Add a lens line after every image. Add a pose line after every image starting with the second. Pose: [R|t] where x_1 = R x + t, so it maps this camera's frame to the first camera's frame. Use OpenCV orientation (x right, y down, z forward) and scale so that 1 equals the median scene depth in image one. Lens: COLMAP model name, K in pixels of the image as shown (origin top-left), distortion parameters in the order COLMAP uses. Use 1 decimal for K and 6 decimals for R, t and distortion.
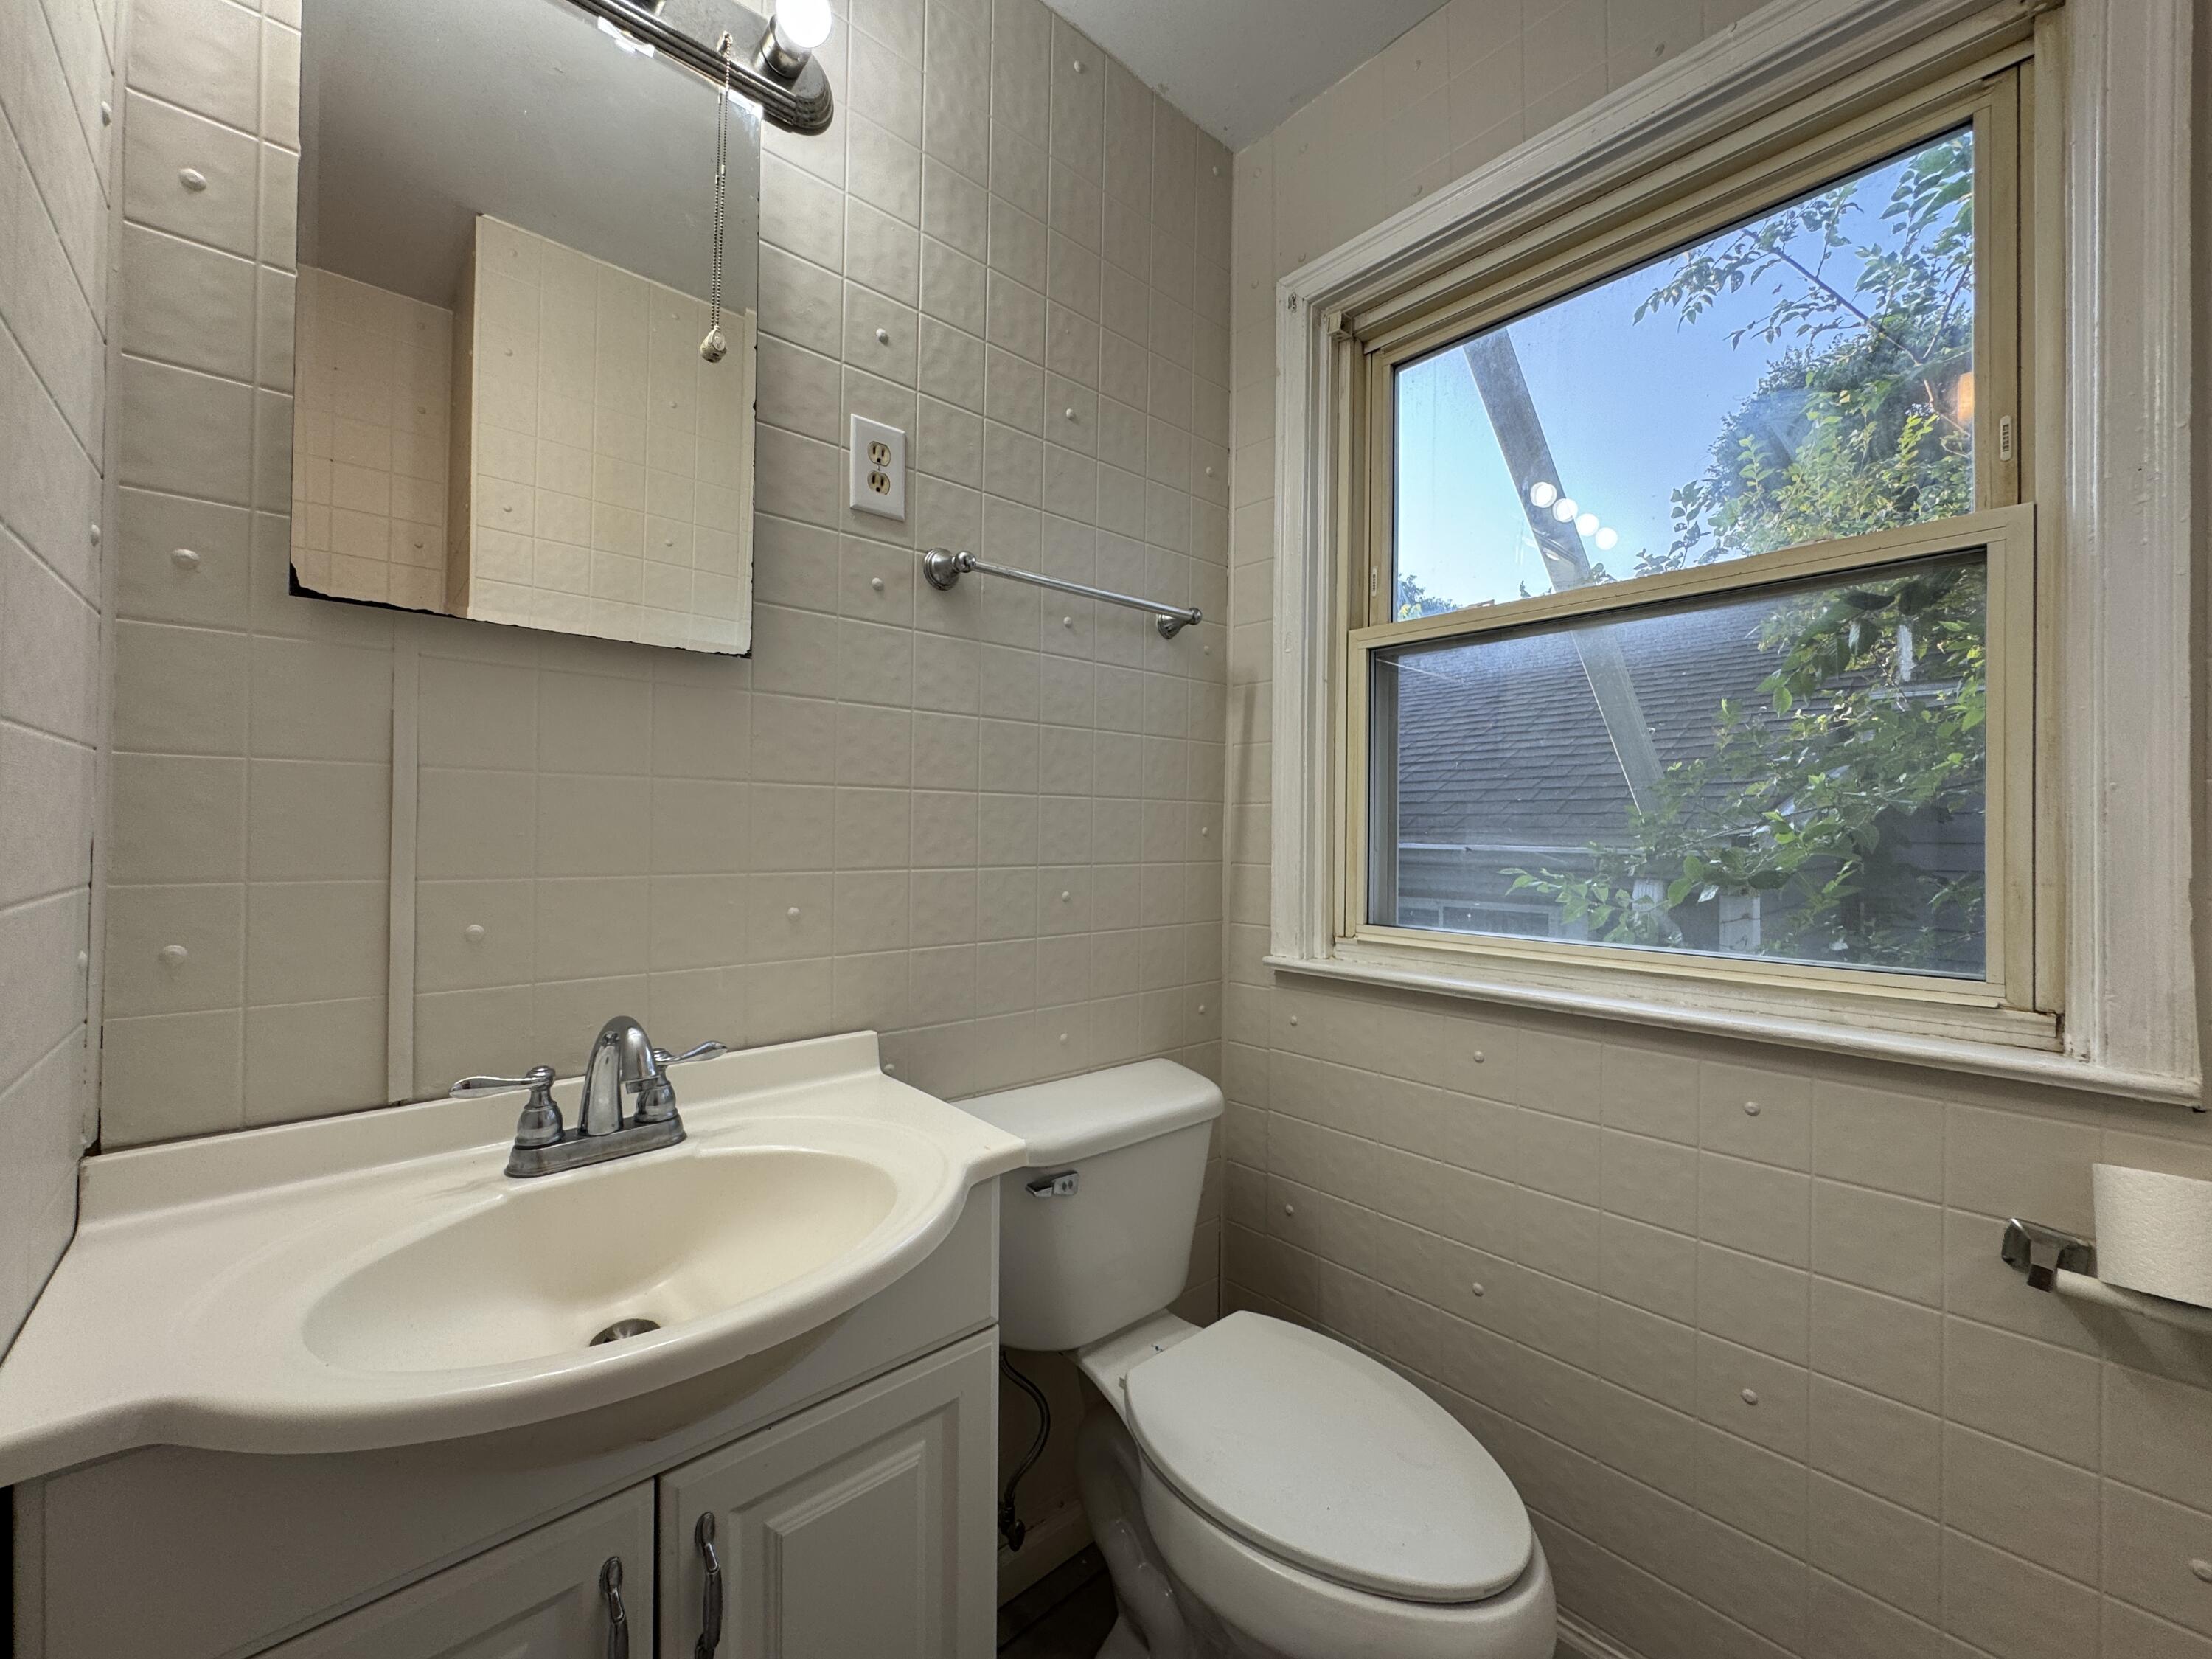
lens RADIAL K [[888.6, 0, 1114.5], [0, 888.6, 827.0], [0, 0, 1]] dist [-0.005662, -0.000065]
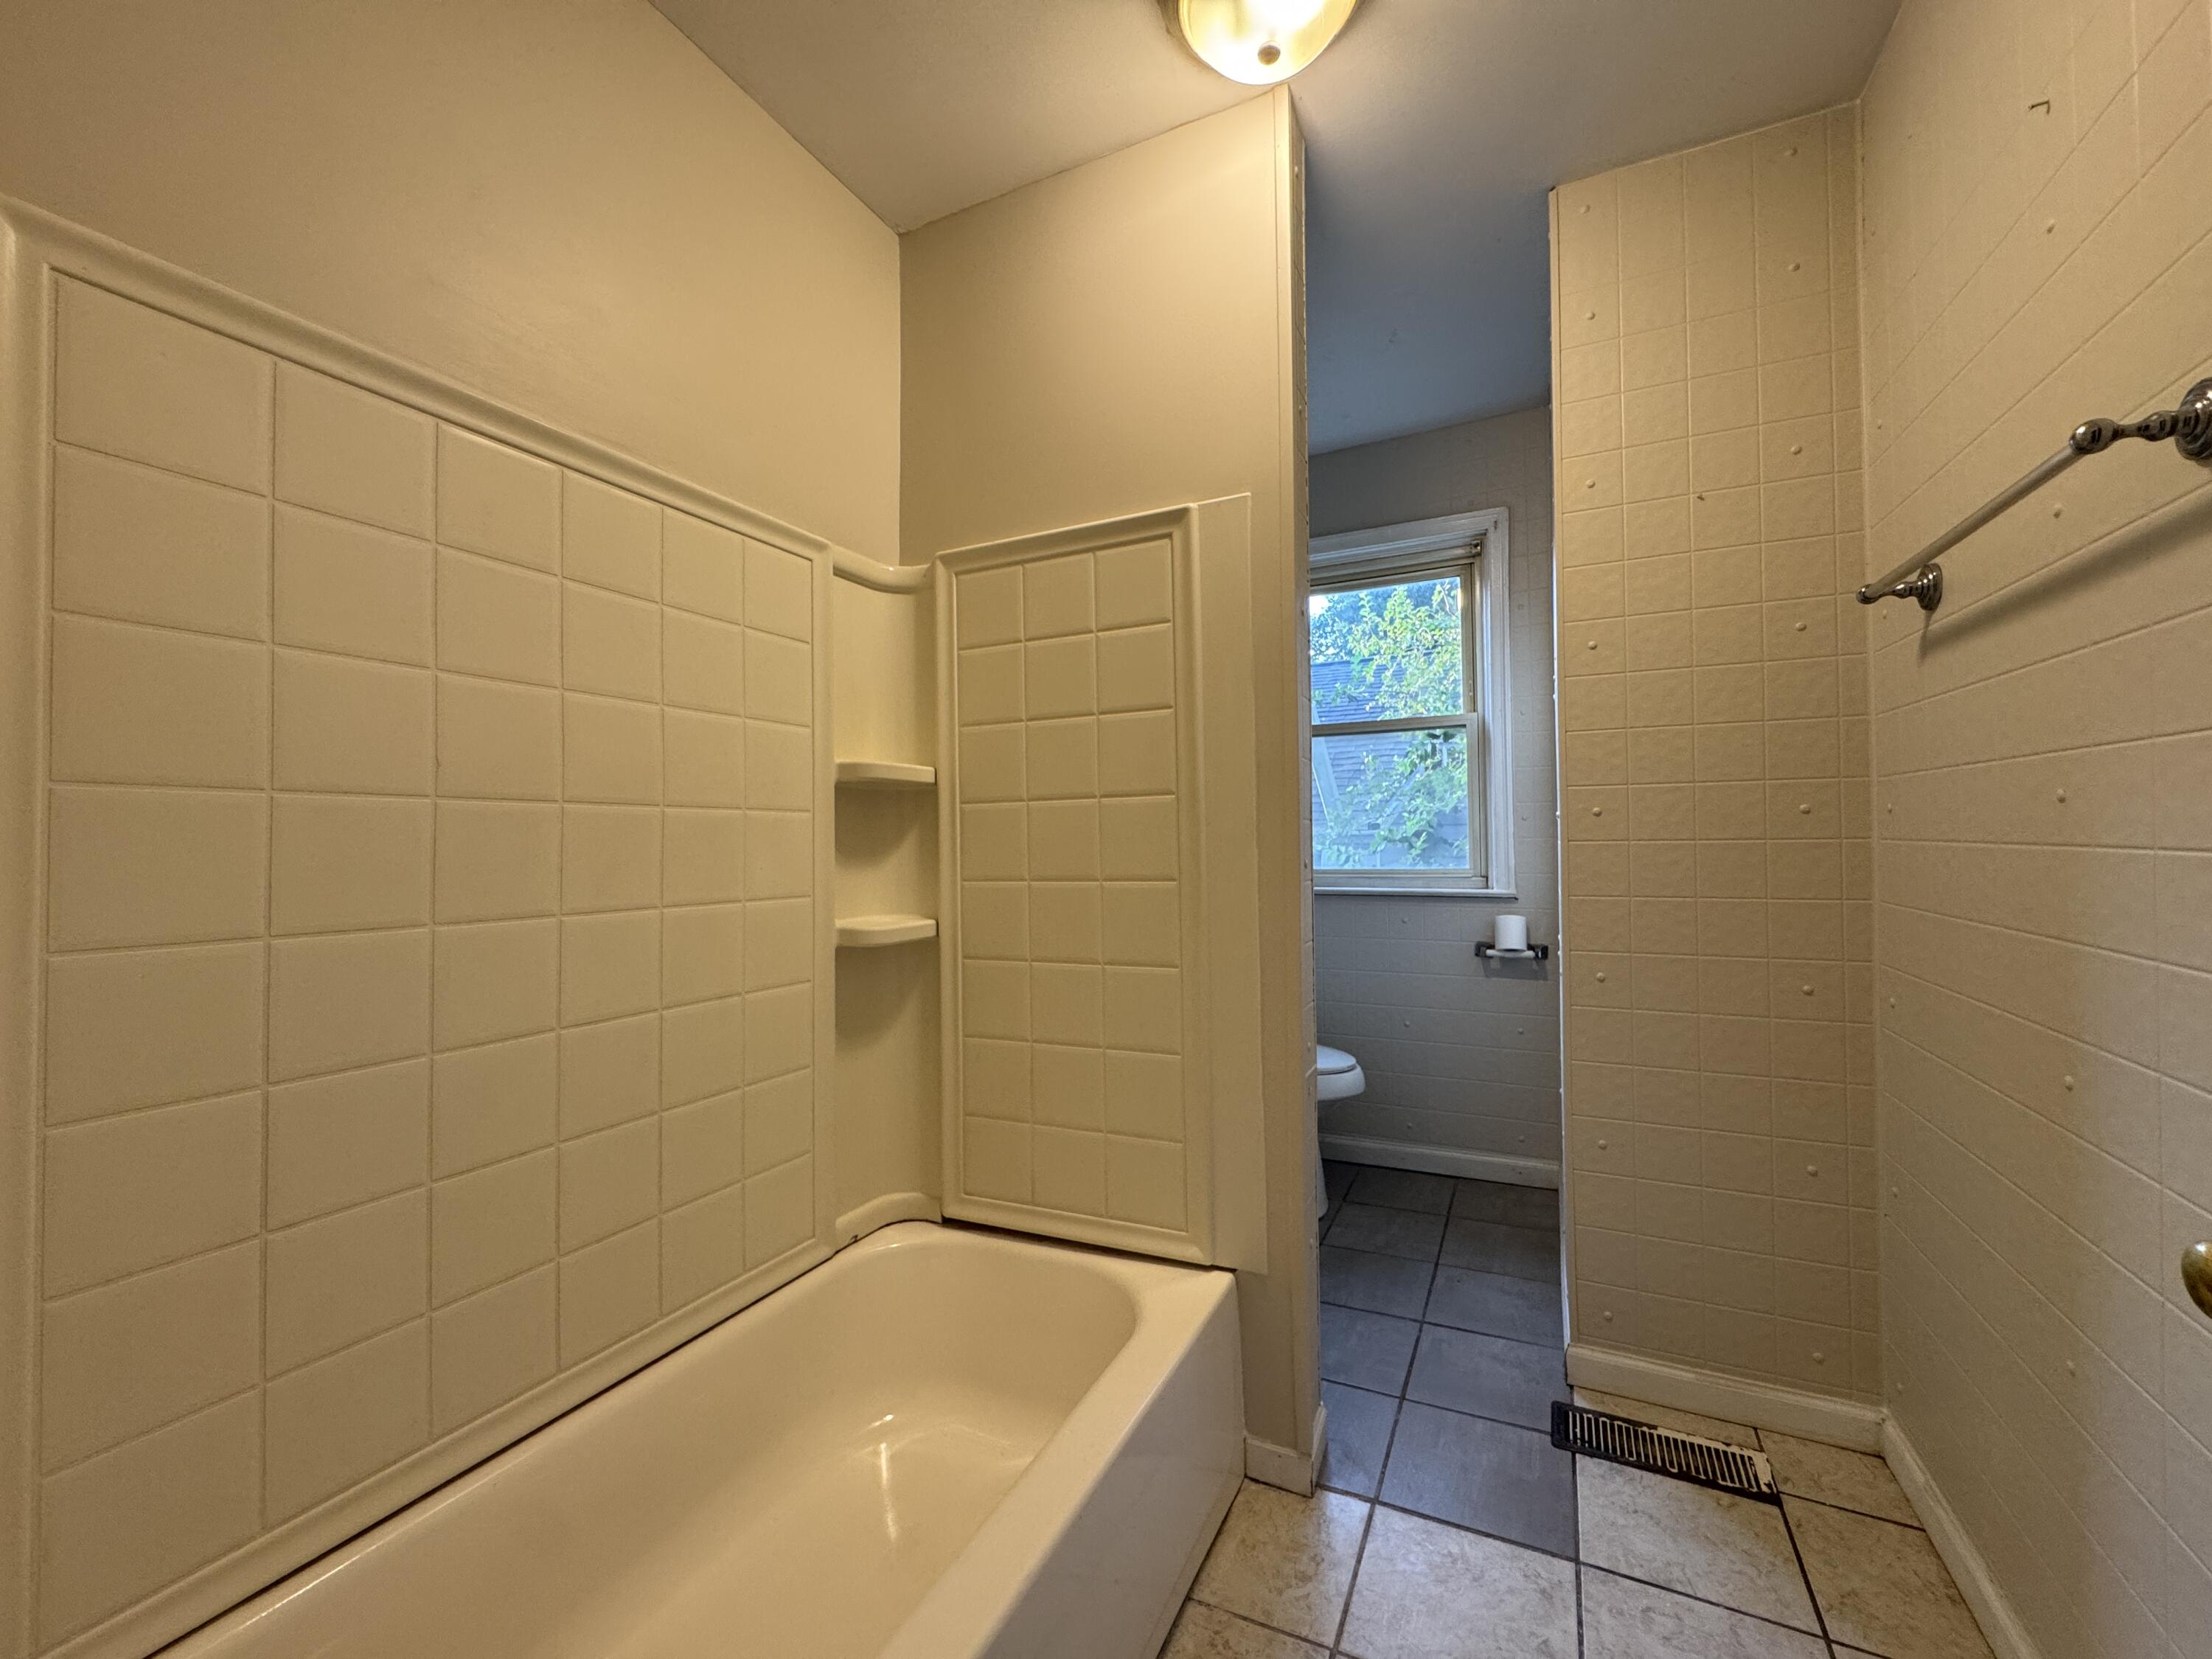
lens RADIAL K [[888.6, 0, 1102.7], [0, 888.6, 823.1], [0, 0, 1]] dist [-0.005662, -0.000065]
pose [[0.928839, -0.014593, 0.370195, -1.241150], [0.017494, 0.999837, -0.004480, 0.013216], [-0.370069, 0.010637, 0.928943, -1.300254]]
